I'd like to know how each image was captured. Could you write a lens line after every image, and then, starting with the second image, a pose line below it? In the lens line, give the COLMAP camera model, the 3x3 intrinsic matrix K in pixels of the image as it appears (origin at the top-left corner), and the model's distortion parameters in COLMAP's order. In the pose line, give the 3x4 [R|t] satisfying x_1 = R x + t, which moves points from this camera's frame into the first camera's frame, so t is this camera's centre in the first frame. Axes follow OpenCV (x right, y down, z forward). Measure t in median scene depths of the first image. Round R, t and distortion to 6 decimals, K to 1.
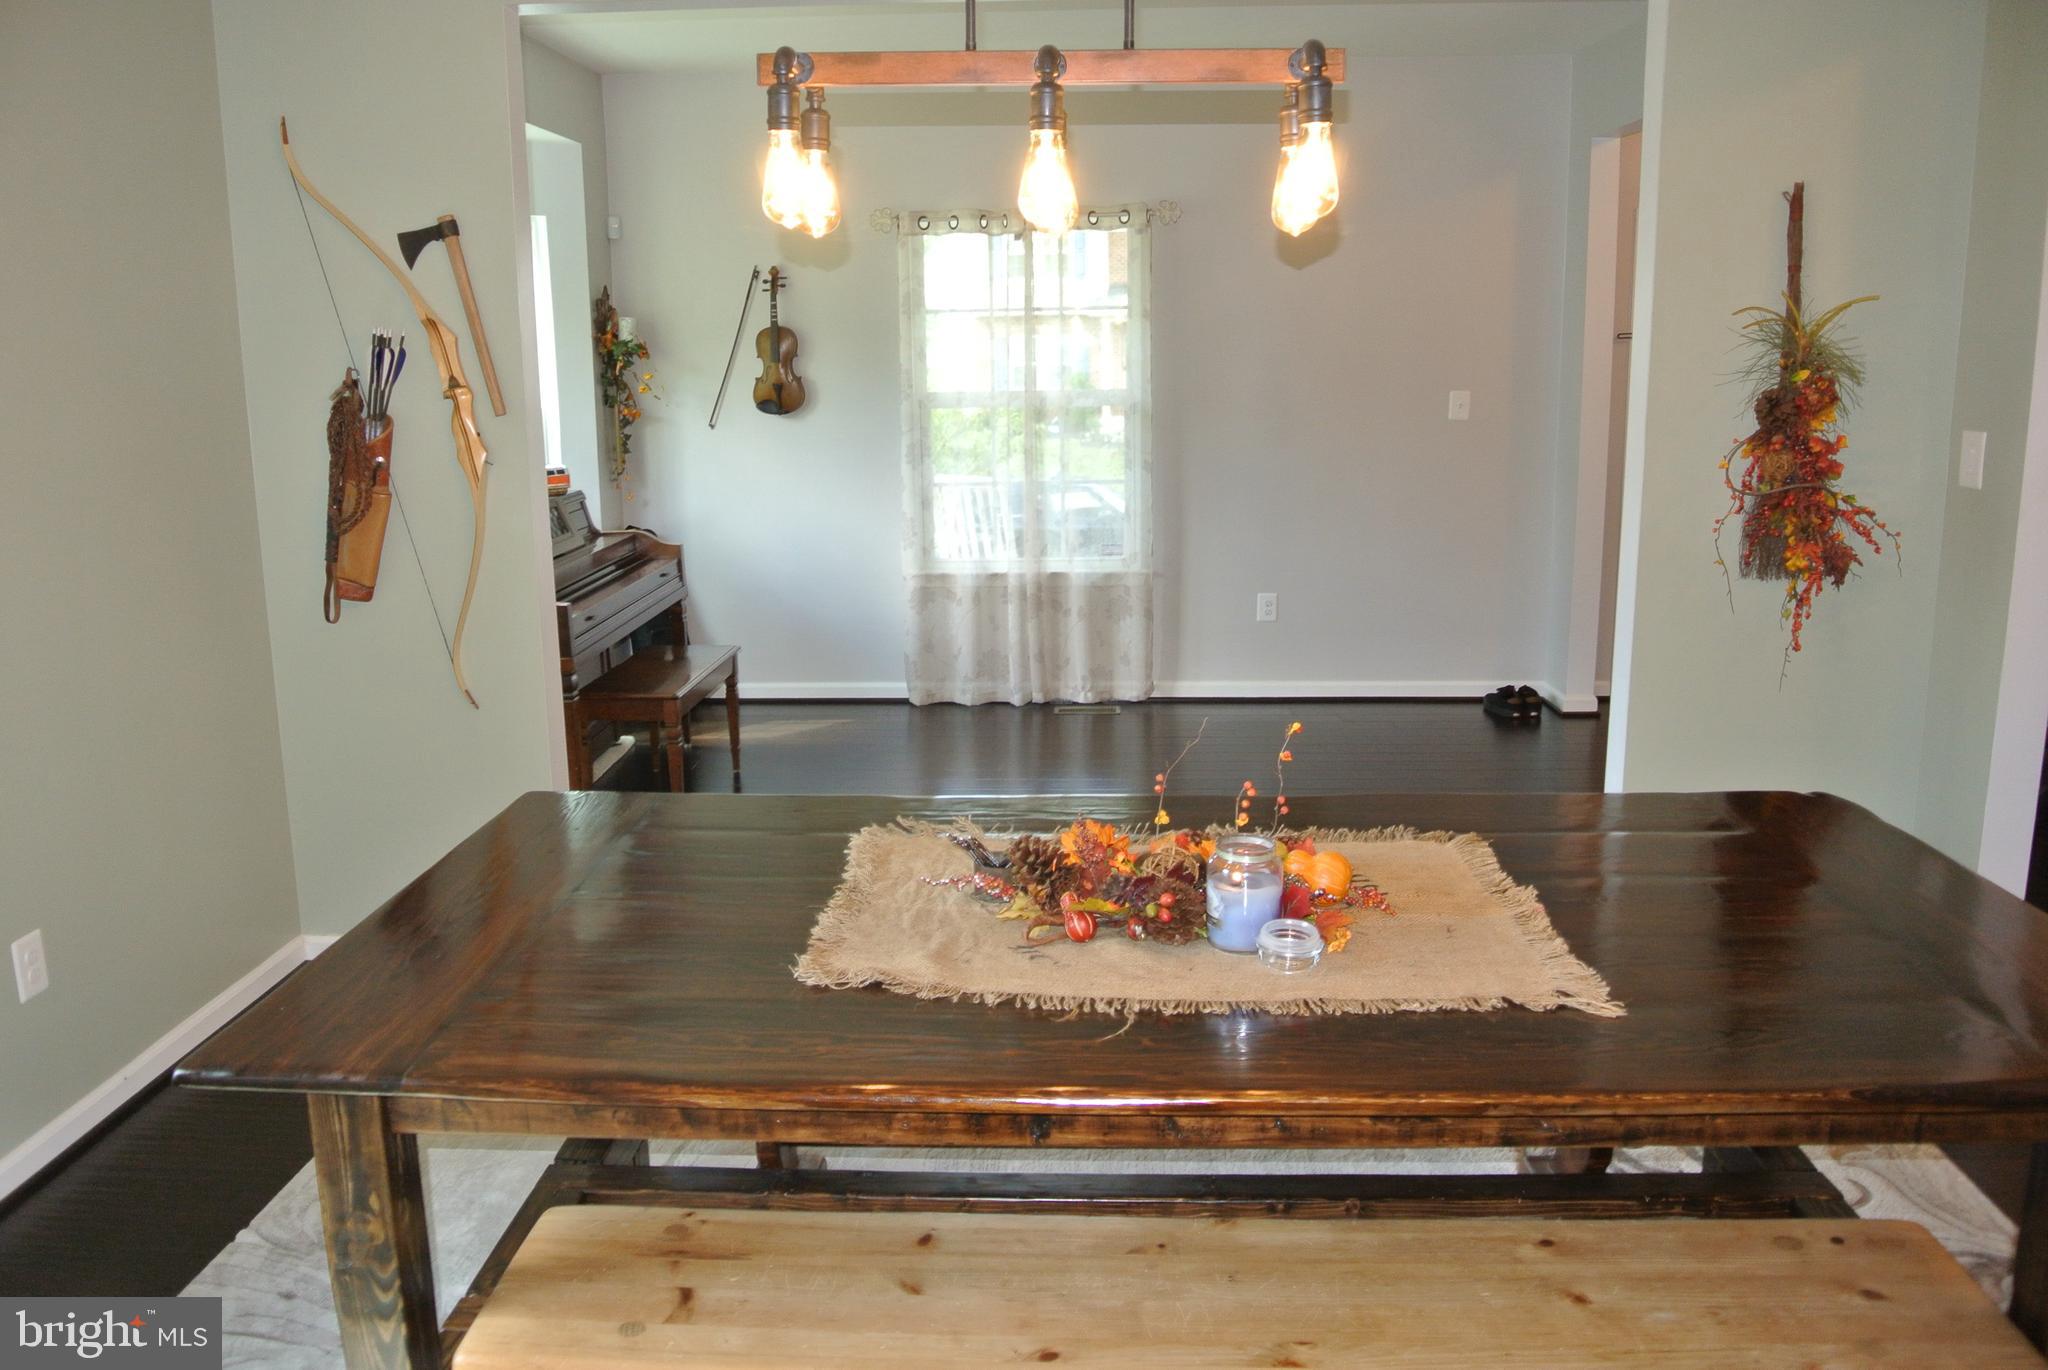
lens RADIAL K [[1585.2, 0, 1011.3], [0, 1585.2, 668.3], [0, 0, 1]] dist [-0.086972, 0.037880]
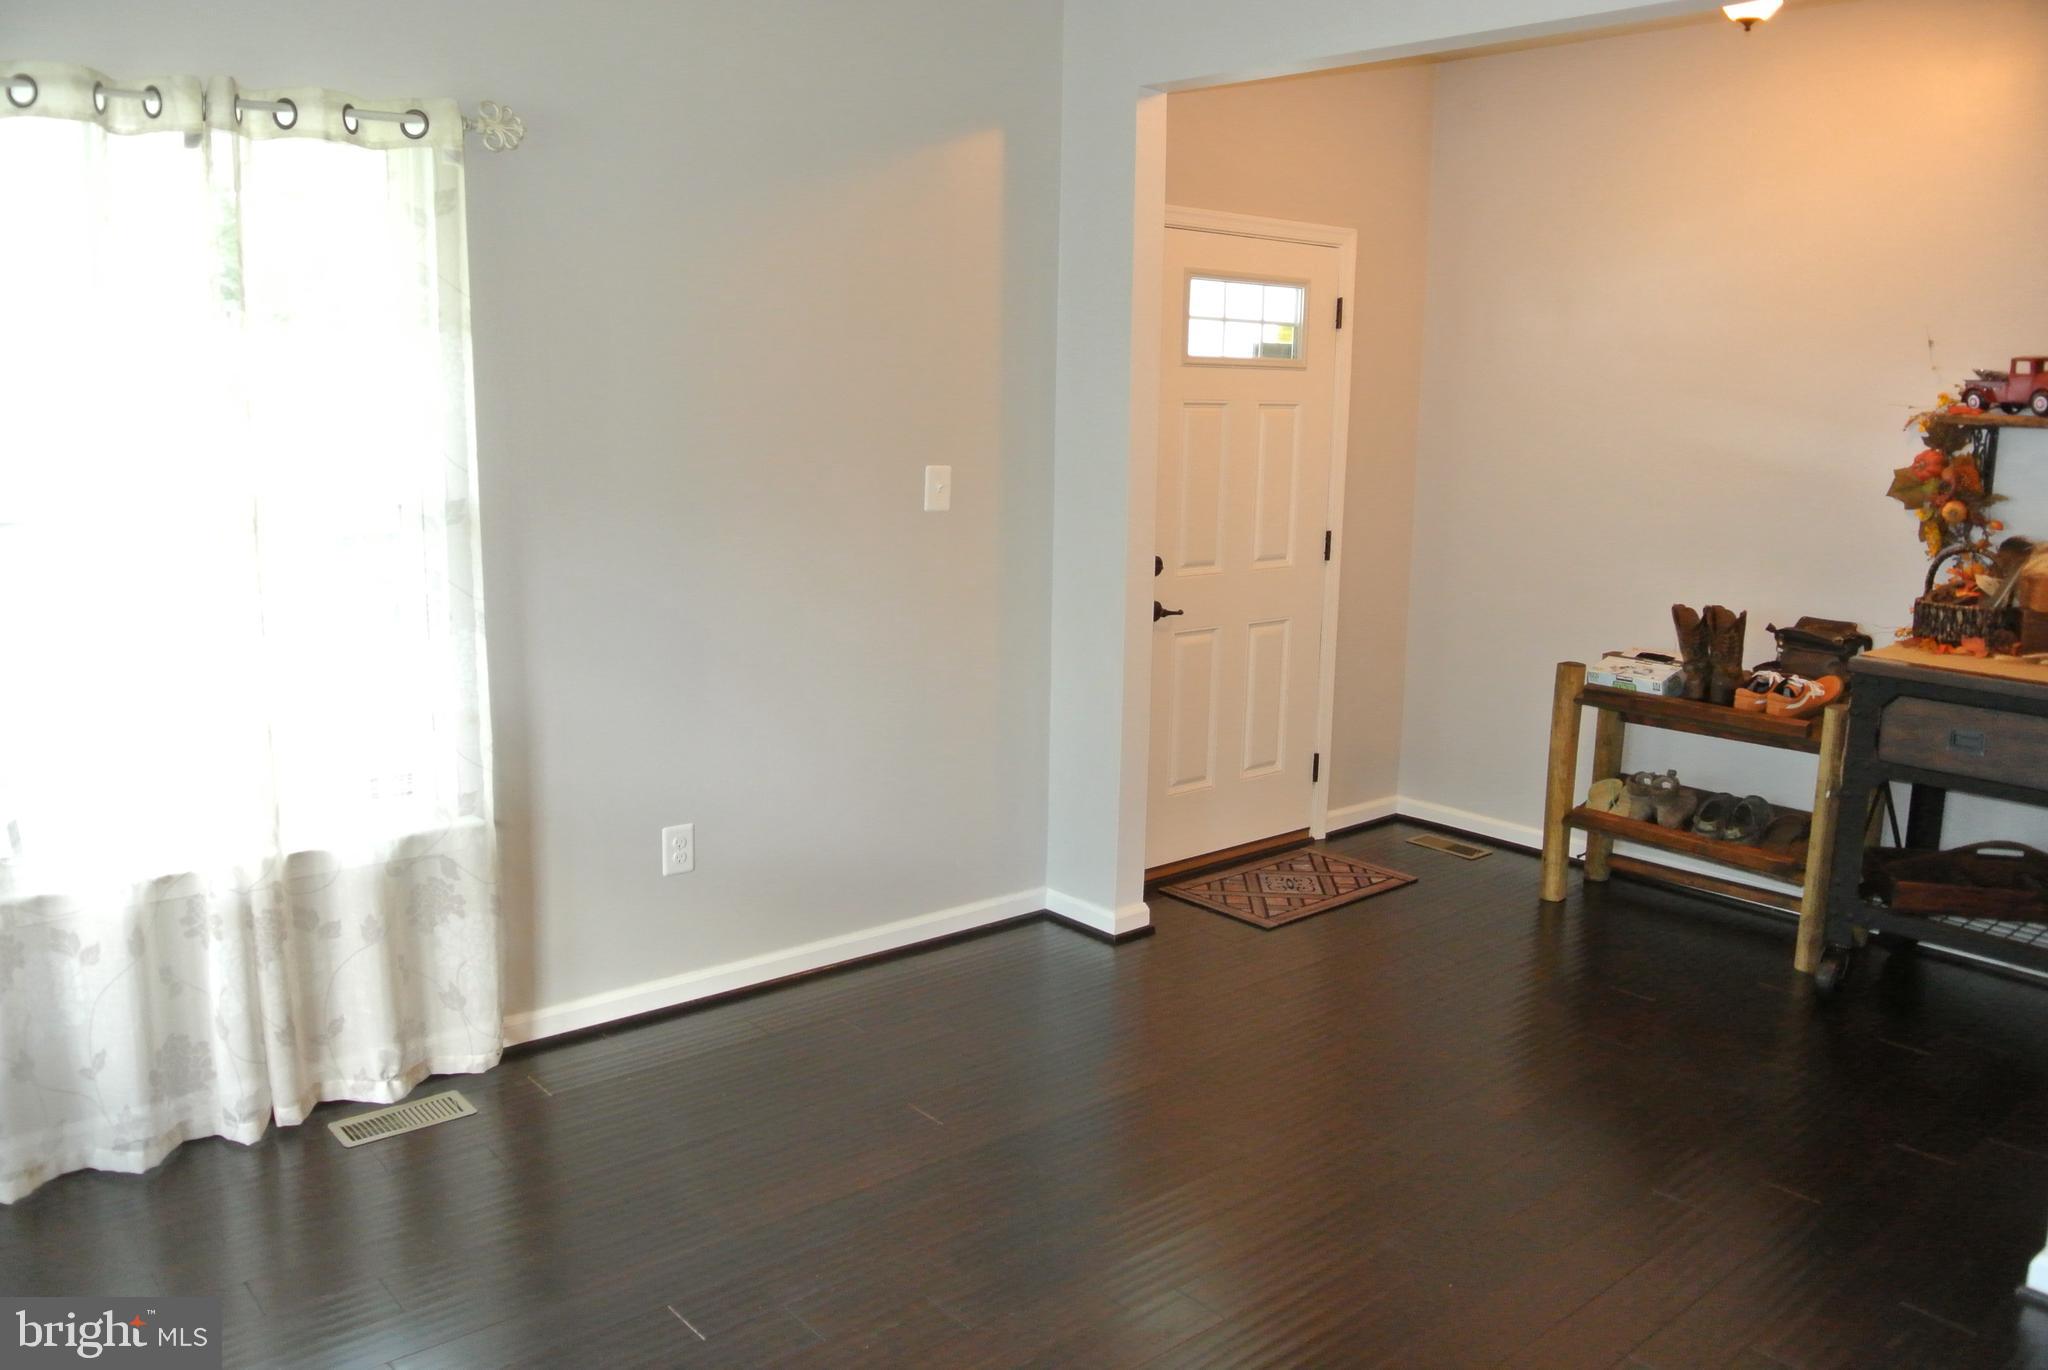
lens RADIAL K [[1585.2, 0, 1013.7], [0, 1585.2, 676.9], [0, 0, 1]] dist [-0.086972, 0.037880]
pose [[0.727286, -0.099507, 0.679083, -0.132752], [0.099703, 0.994256, 0.038909, -0.112494], [-0.679054, 0.039408, 0.733030, 0.508396]]
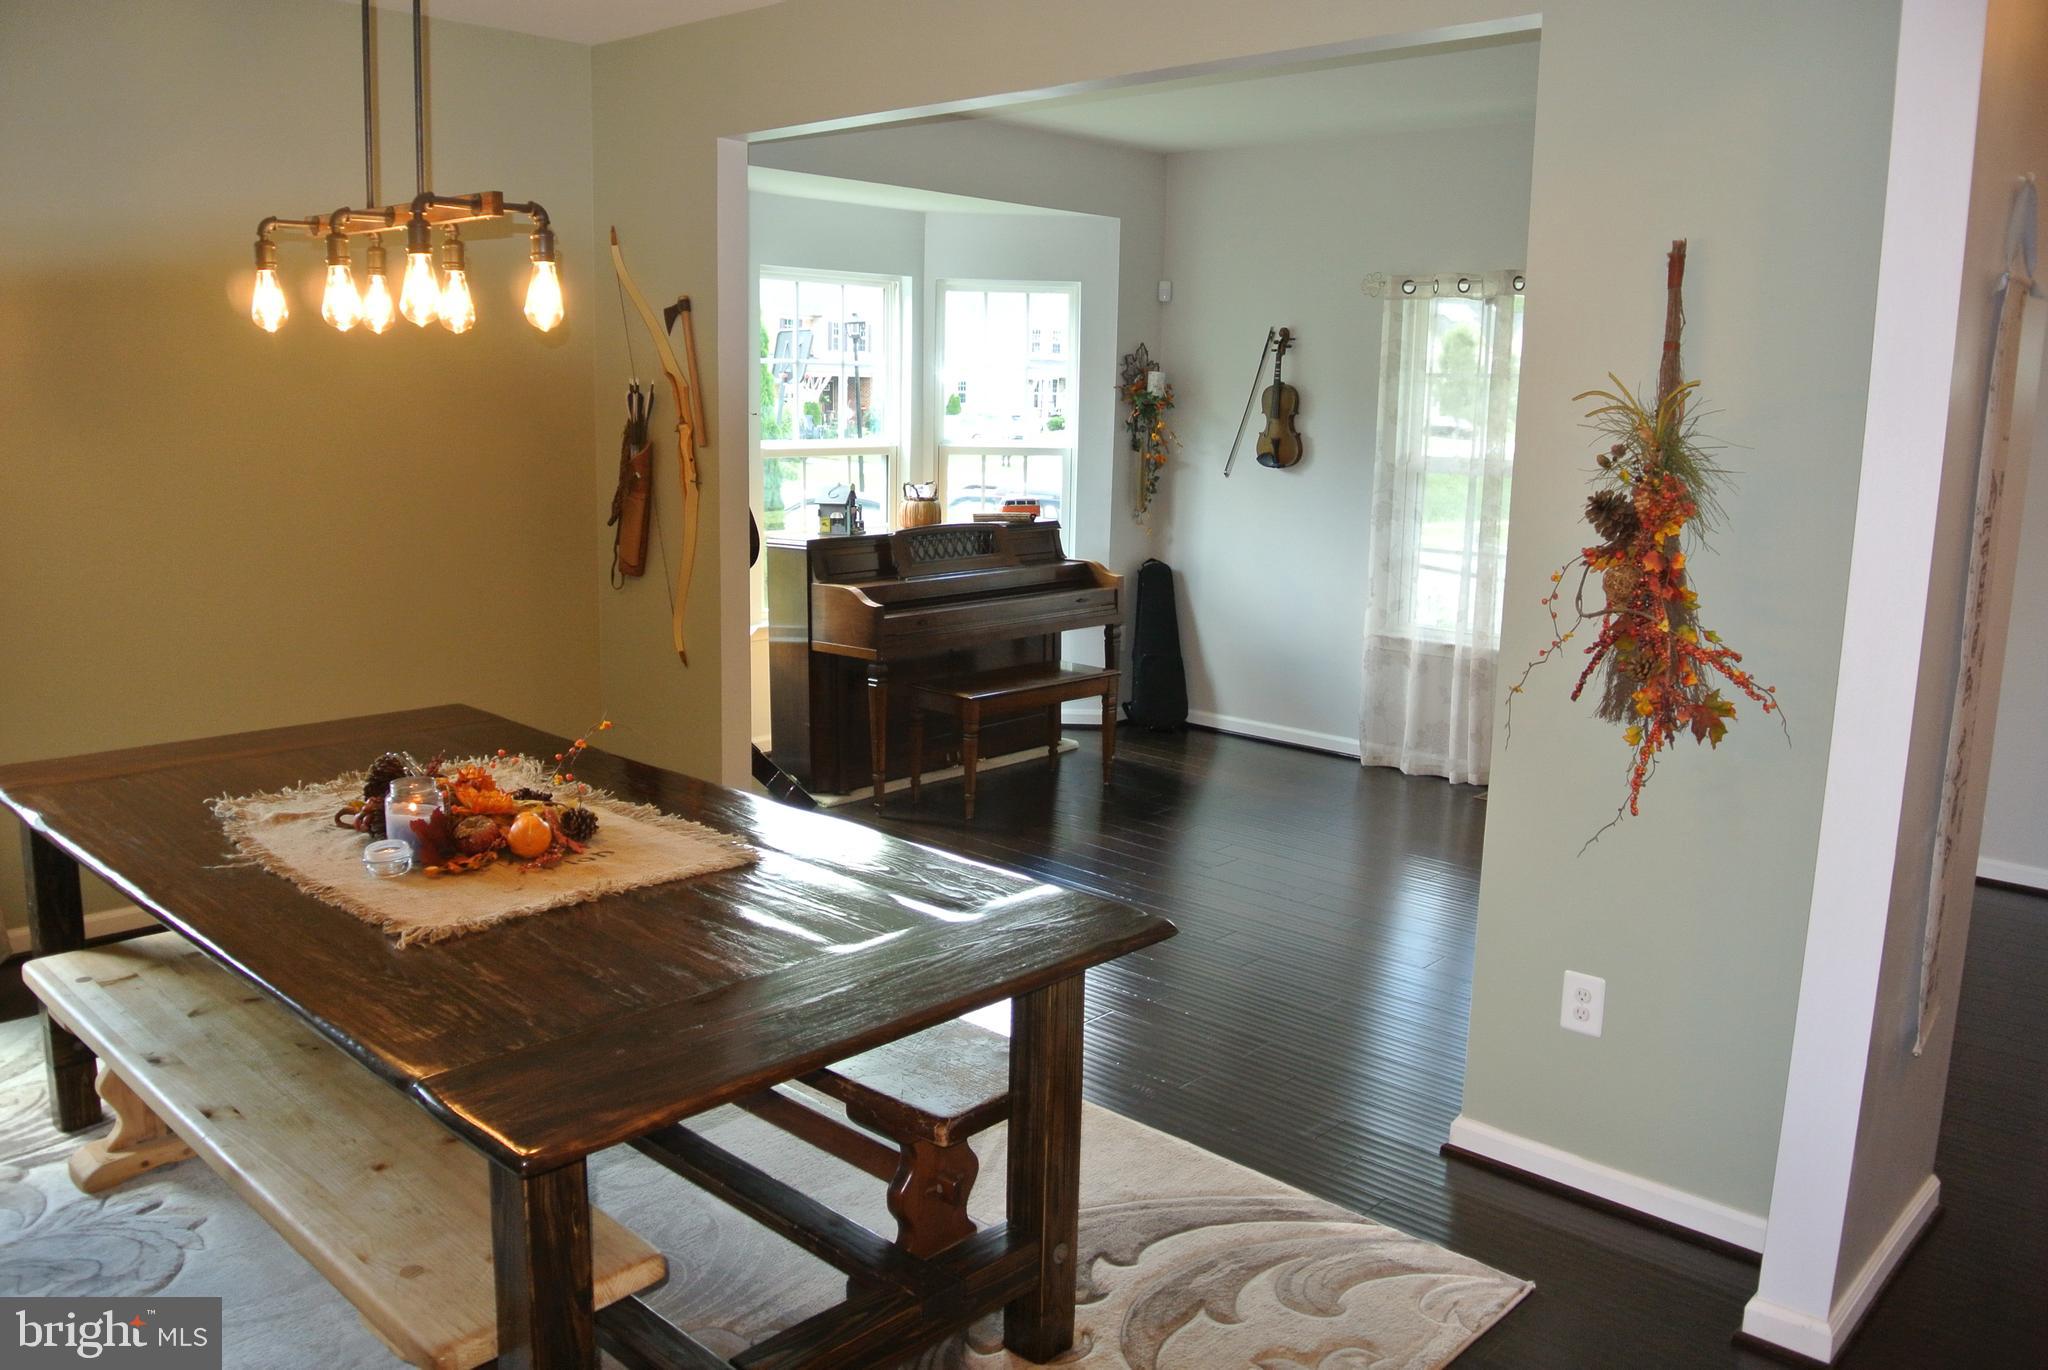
lens RADIAL K [[1585.2, 0, 1005.0], [0, 1585.2, 671.7], [0, 0, 1]] dist [-0.086972, 0.037880]
pose [[0.758438, 0.141901, -0.636111, 0.406431], [-0.158337, 0.986887, 0.031365, -0.031044], [0.632220, 0.076931, 0.770960, 0.084117]]
